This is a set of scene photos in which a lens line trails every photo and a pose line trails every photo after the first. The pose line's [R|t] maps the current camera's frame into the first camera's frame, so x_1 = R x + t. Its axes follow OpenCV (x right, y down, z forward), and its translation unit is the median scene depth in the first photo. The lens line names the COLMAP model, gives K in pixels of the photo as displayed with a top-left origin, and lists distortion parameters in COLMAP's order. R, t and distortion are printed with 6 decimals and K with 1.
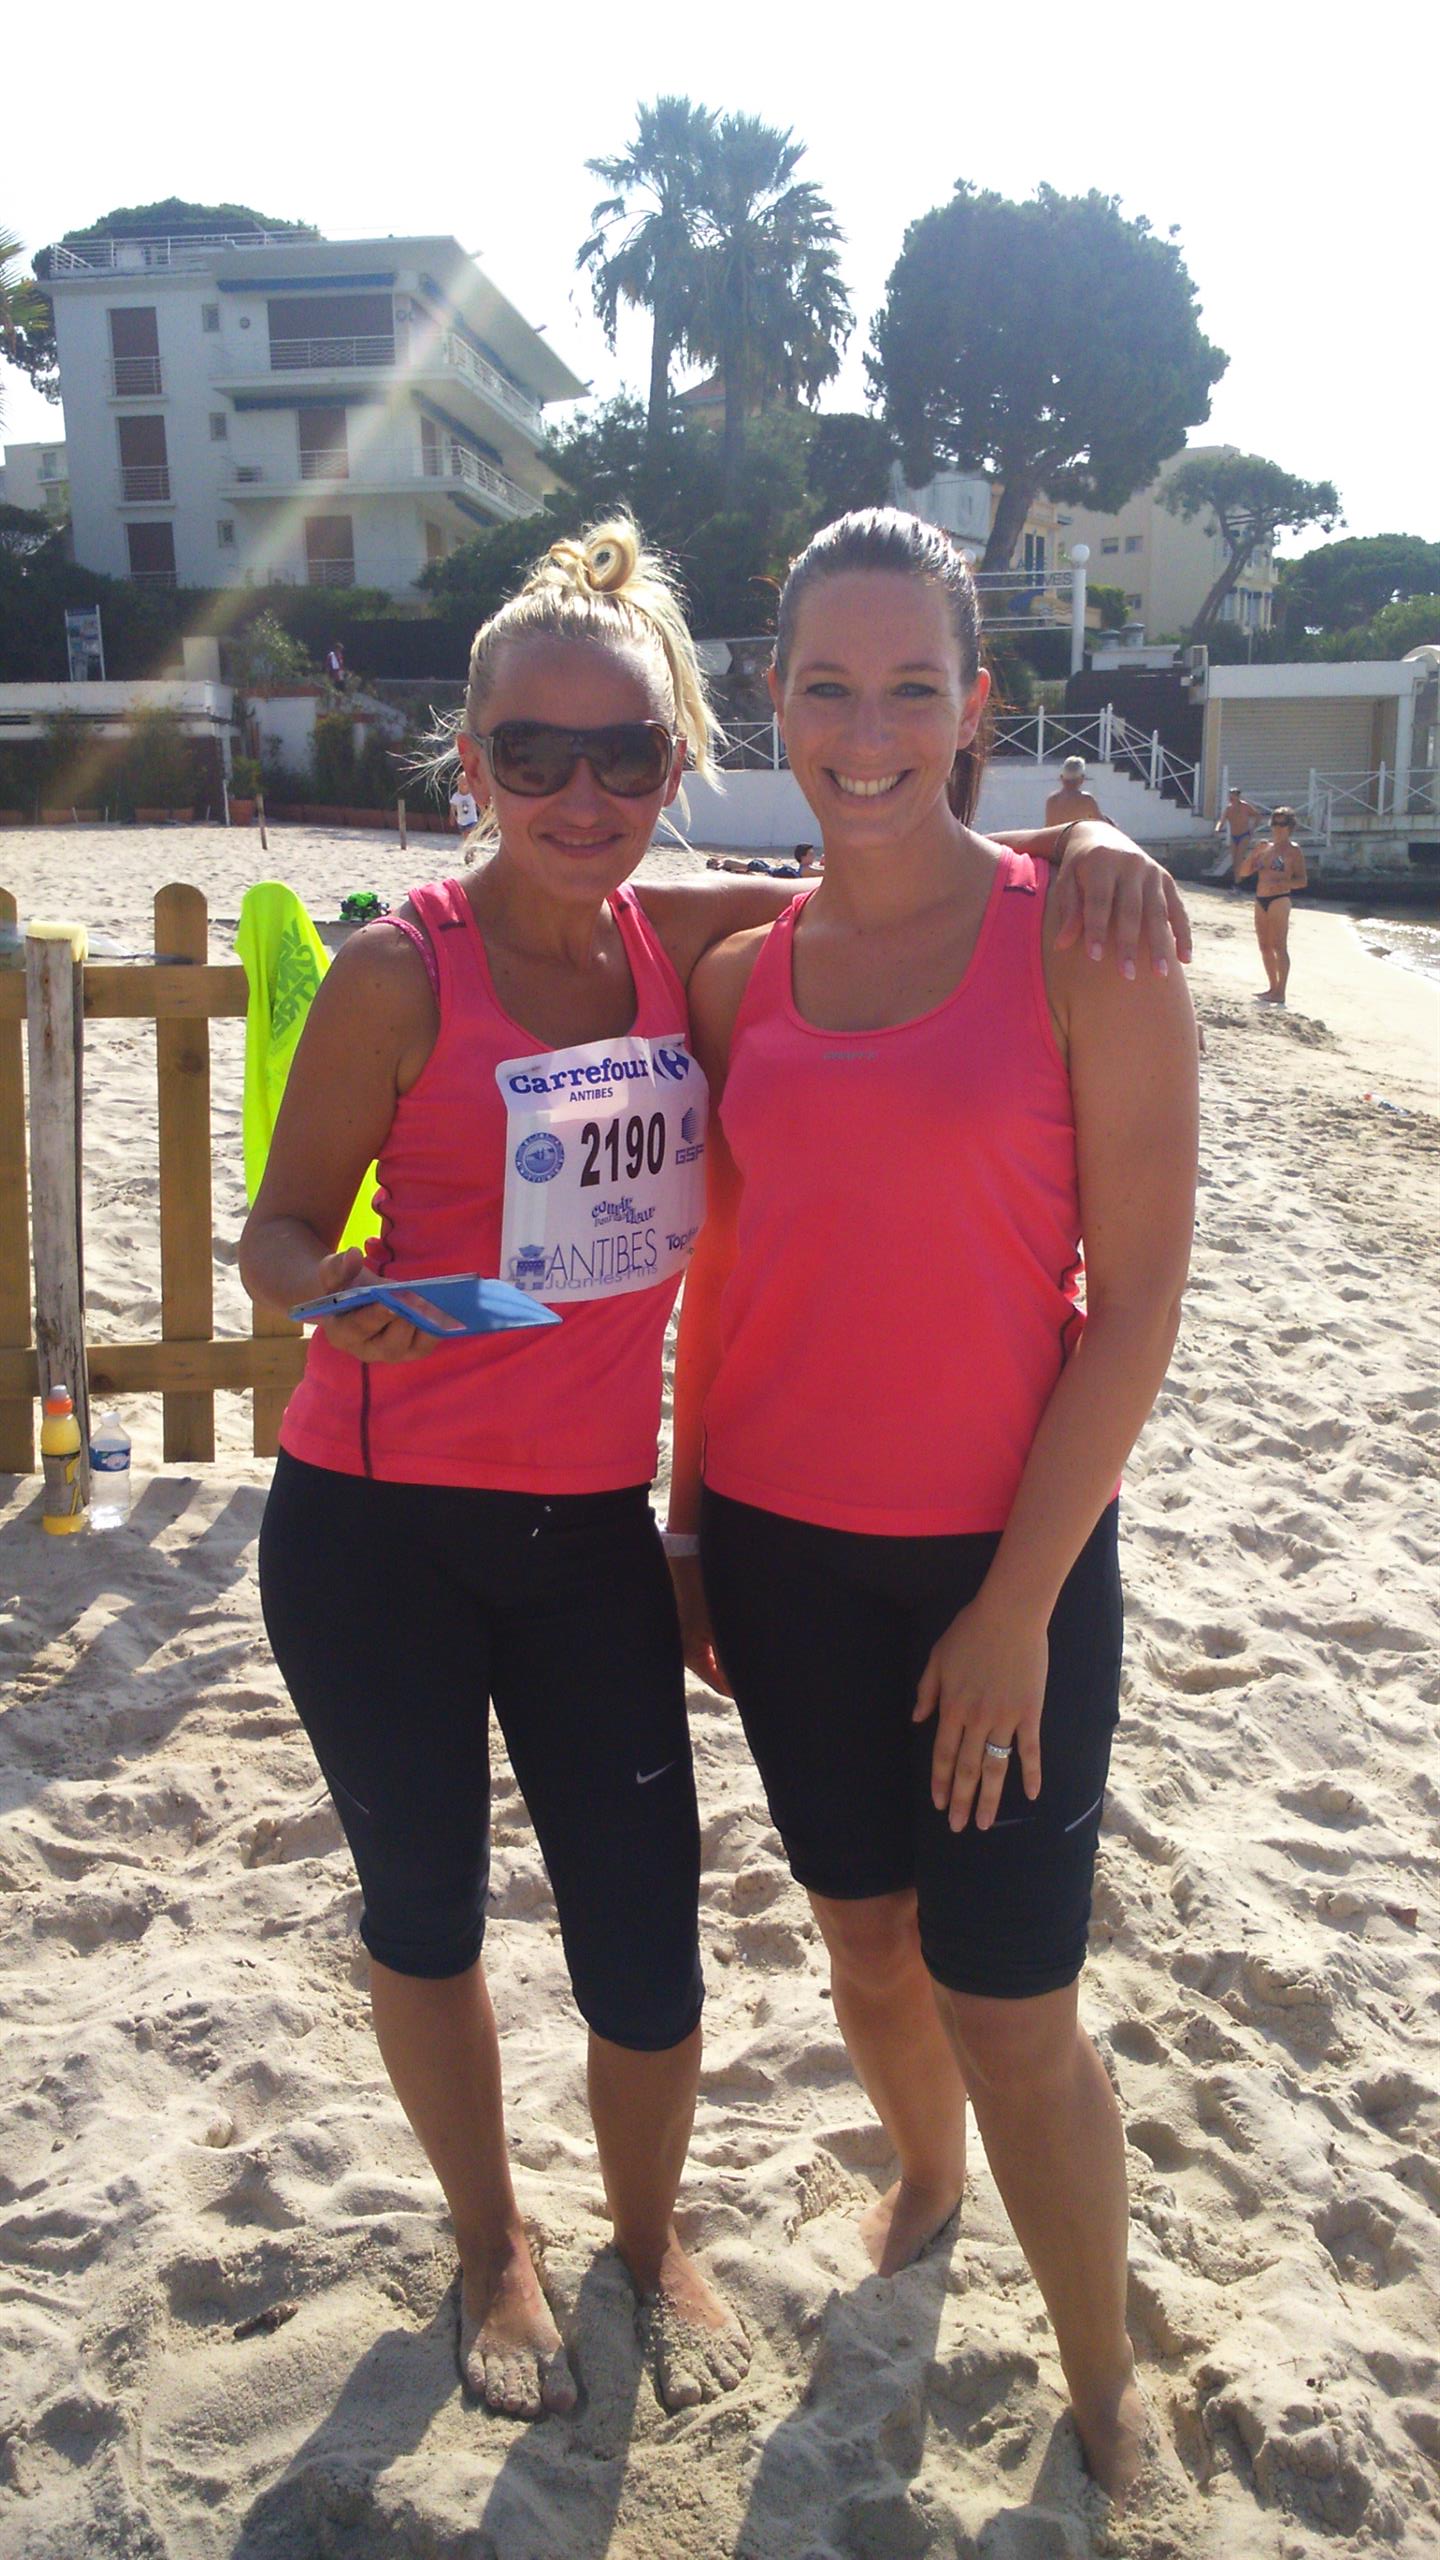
lens RADIAL K [[2159.8, 0, 766.7], [0, 2159.8, 1223.9], [0, 0, 1]] dist [-0.016638, -0.081048]
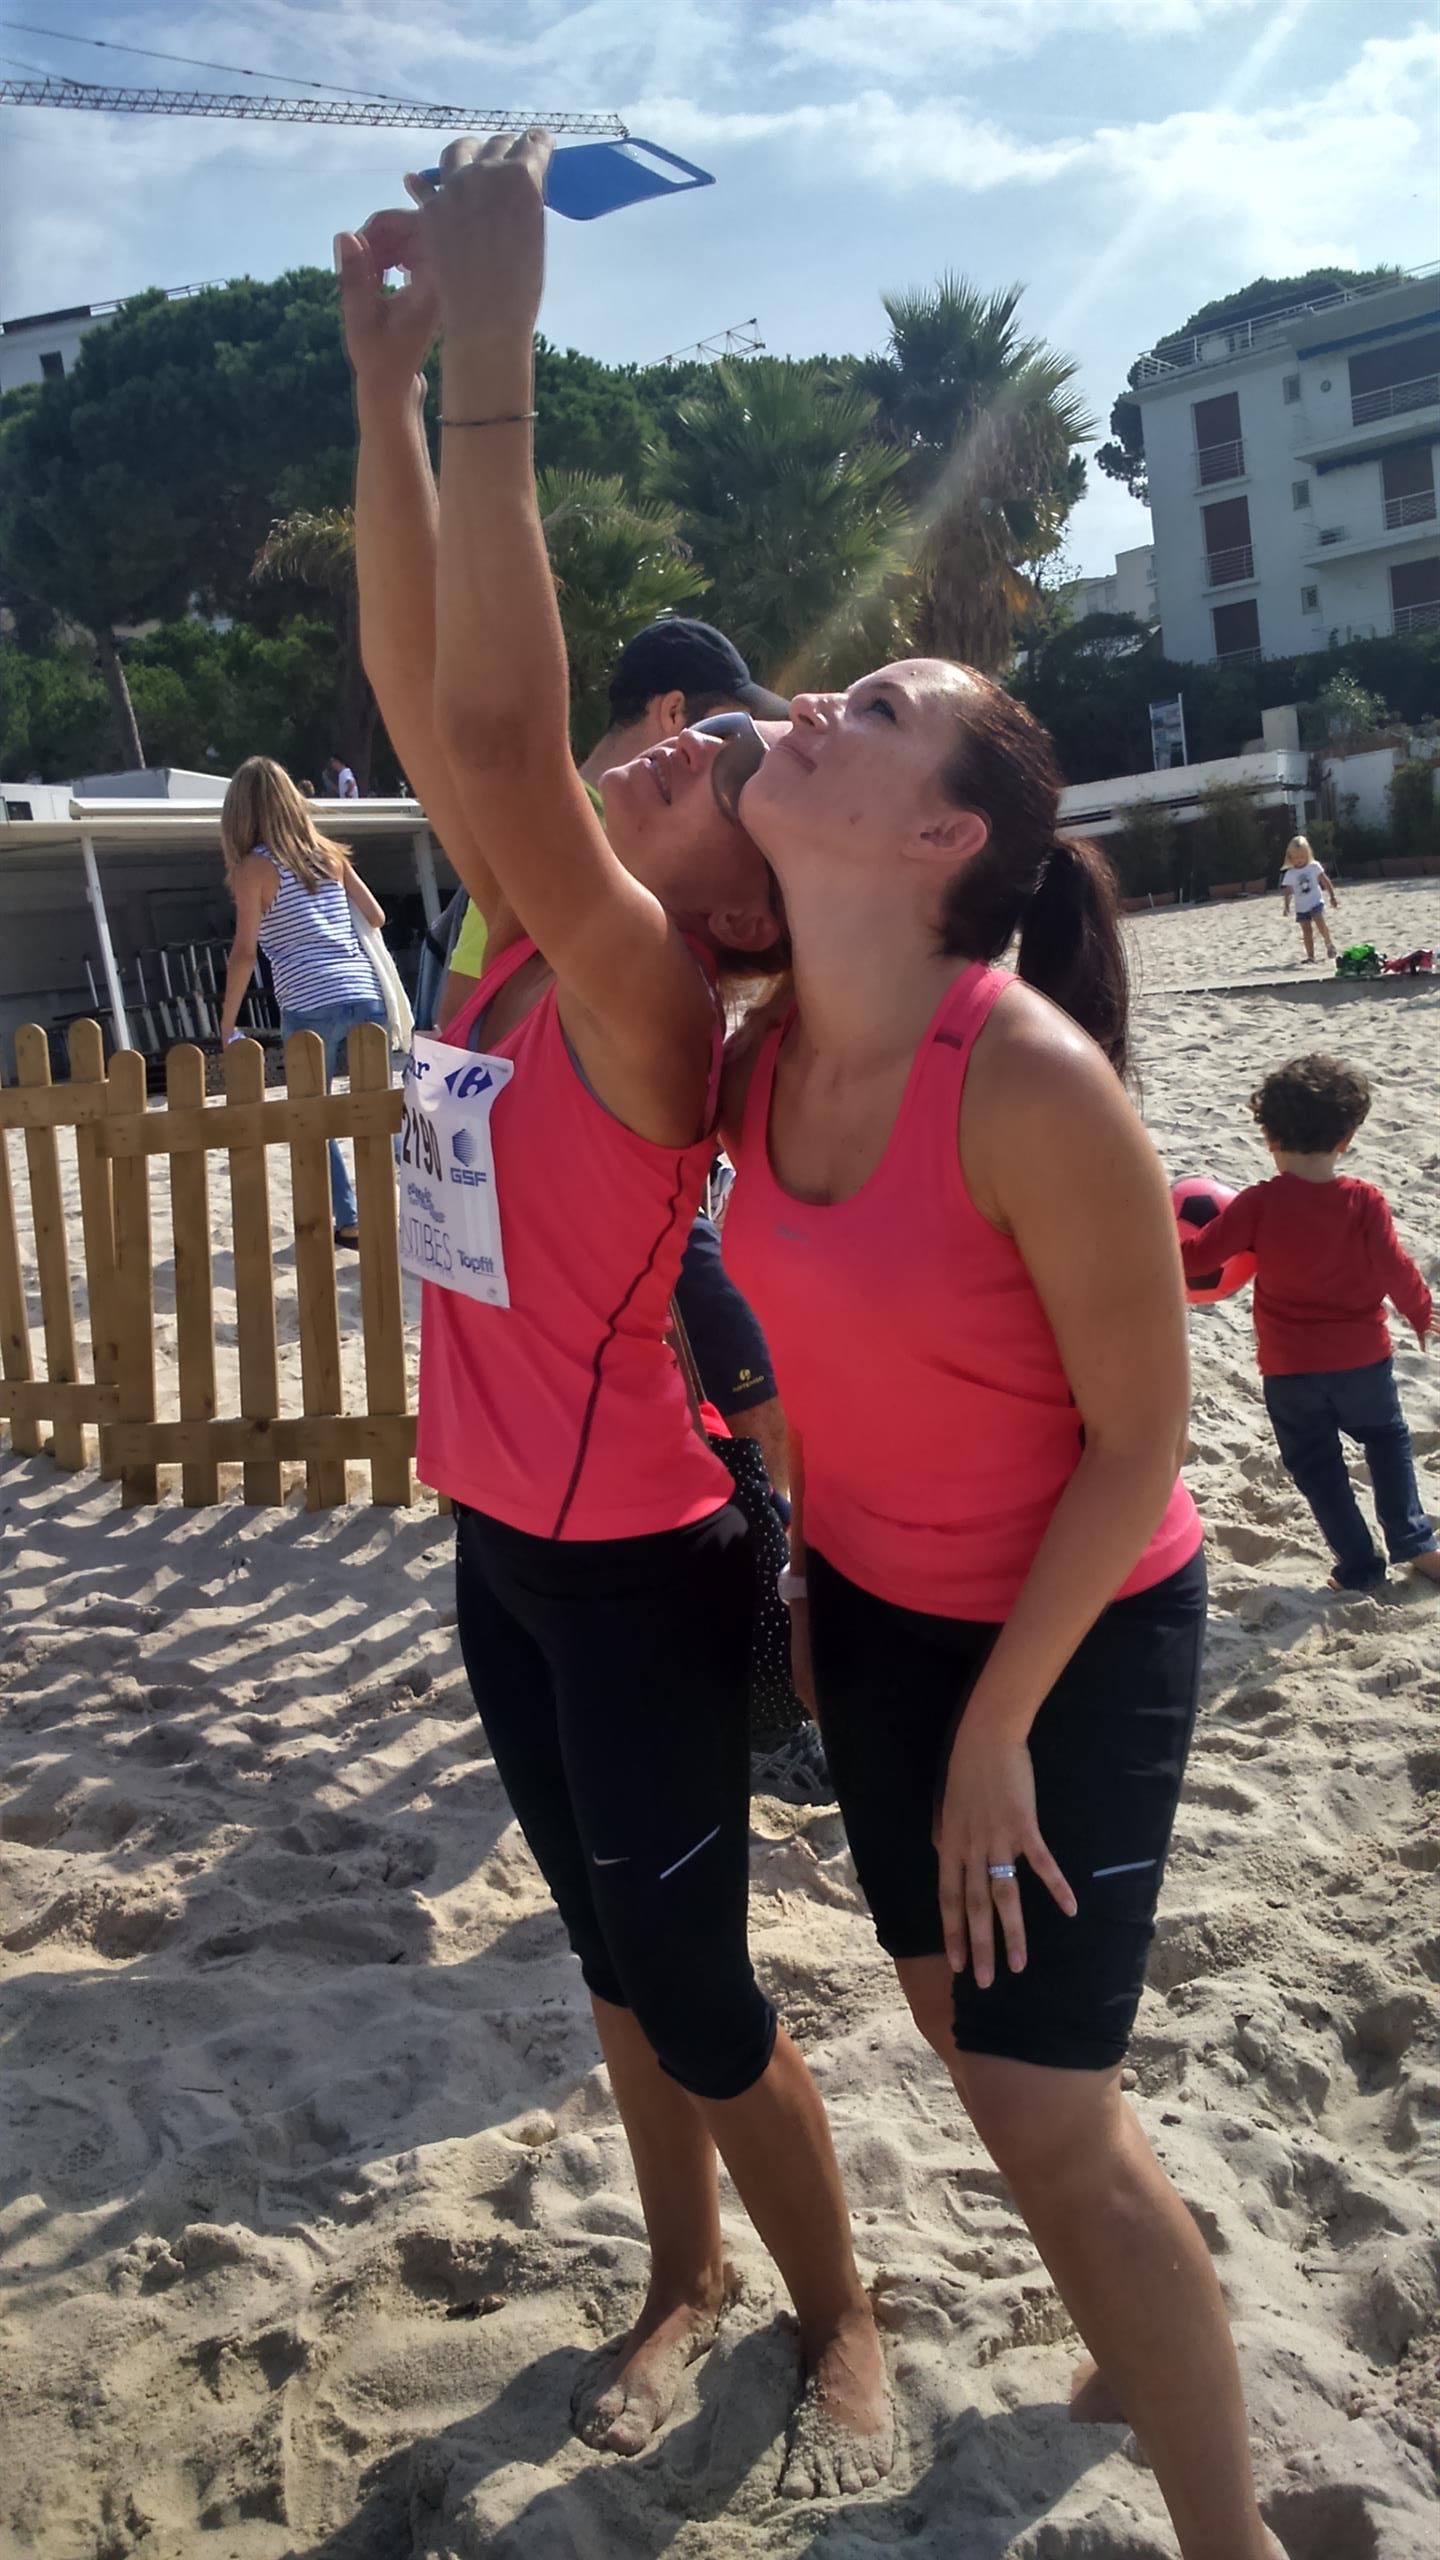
lens RADIAL K [[2162.2, 0, 787.0], [0, 2162.2, 1264.2], [0, 0, 1]] dist [-0.009676, -0.116731]
pose [[0.821930, -0.033868, -0.568581, 0.452061], [0.025034, 0.999414, -0.023341, 0.018499], [0.569039, 0.004951, 0.822296, 0.177716]]
